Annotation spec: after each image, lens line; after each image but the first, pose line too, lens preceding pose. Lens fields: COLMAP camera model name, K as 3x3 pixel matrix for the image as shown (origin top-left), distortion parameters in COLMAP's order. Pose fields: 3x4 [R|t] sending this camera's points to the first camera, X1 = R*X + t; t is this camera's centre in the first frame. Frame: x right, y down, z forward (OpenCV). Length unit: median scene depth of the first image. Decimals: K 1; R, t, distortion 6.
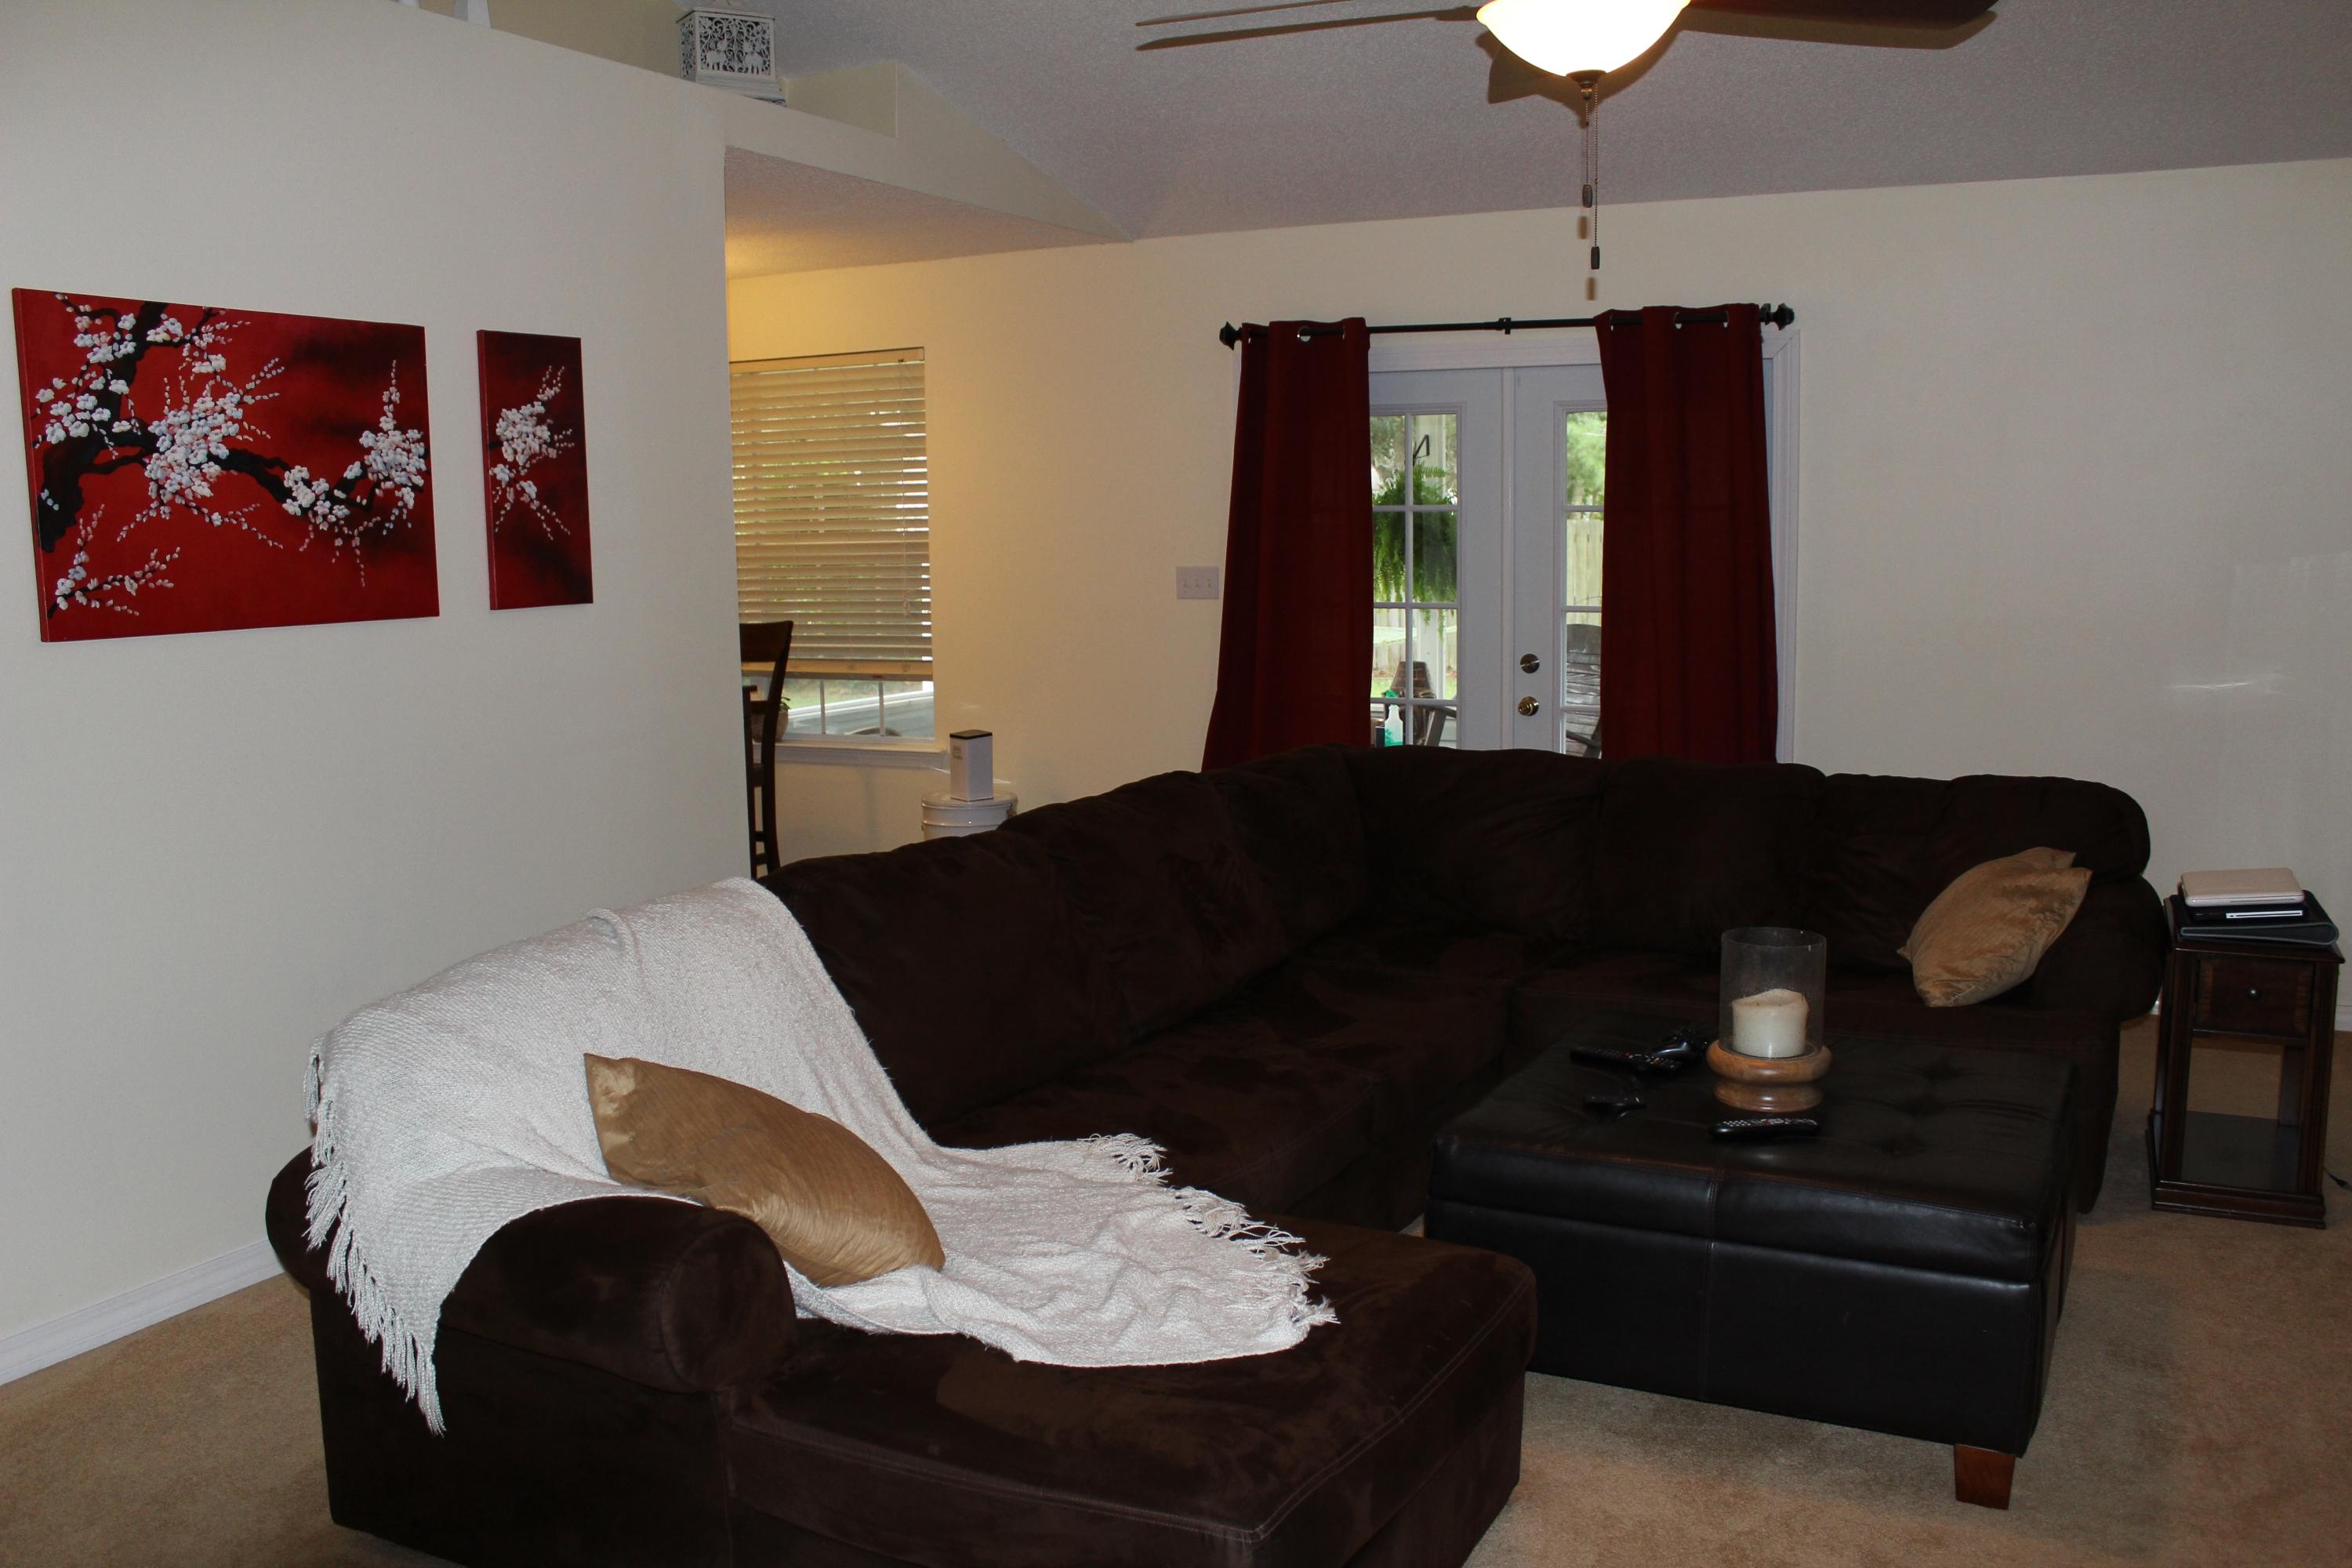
lens RADIAL K [[1966.7, 0, 1175.2], [0, 1966.7, 783.0], [0, 0, 1]] dist [-0.145376, 0.129281]
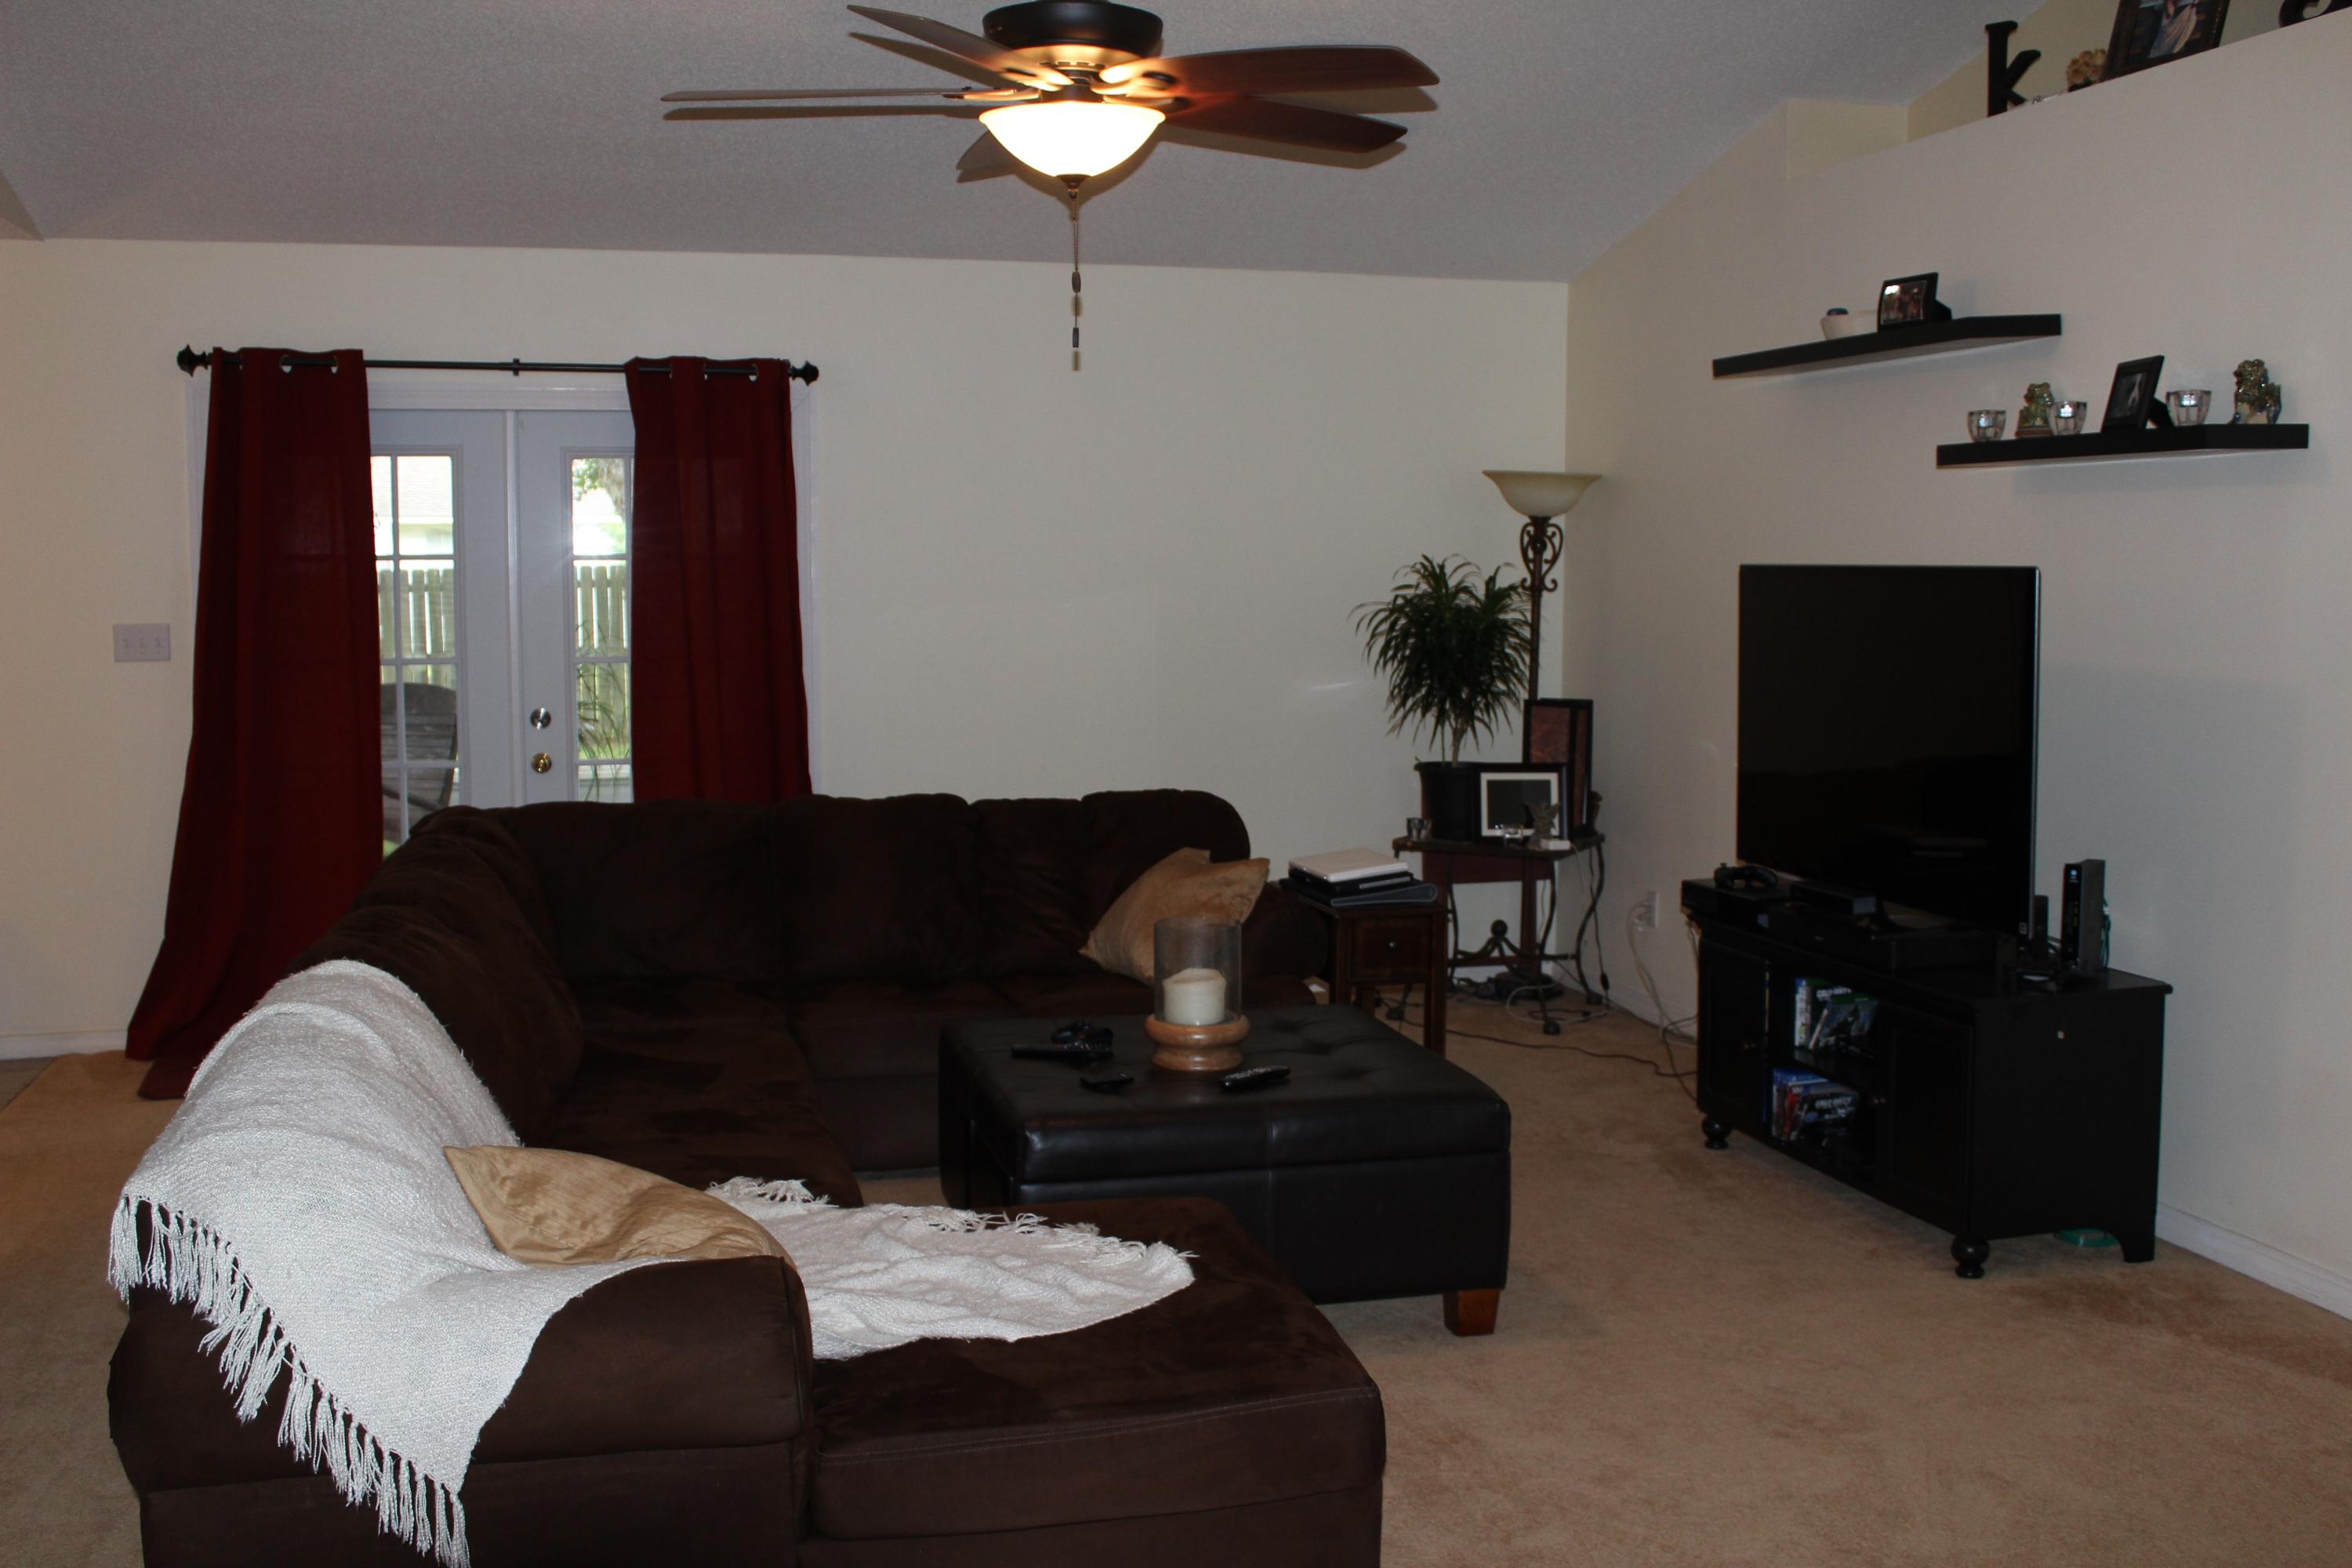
lens RADIAL K [[2142.3, 0, 1177.6], [0, 2142.3, 780.6], [0, 0, 1]] dist [-0.115421, 0.000000]
pose [[0.753235, -0.053099, 0.655604, -0.298361], [0.077816, 0.996930, -0.008659, 0.002688], [-0.653132, 0.057539, 0.755055, 0.015455]]
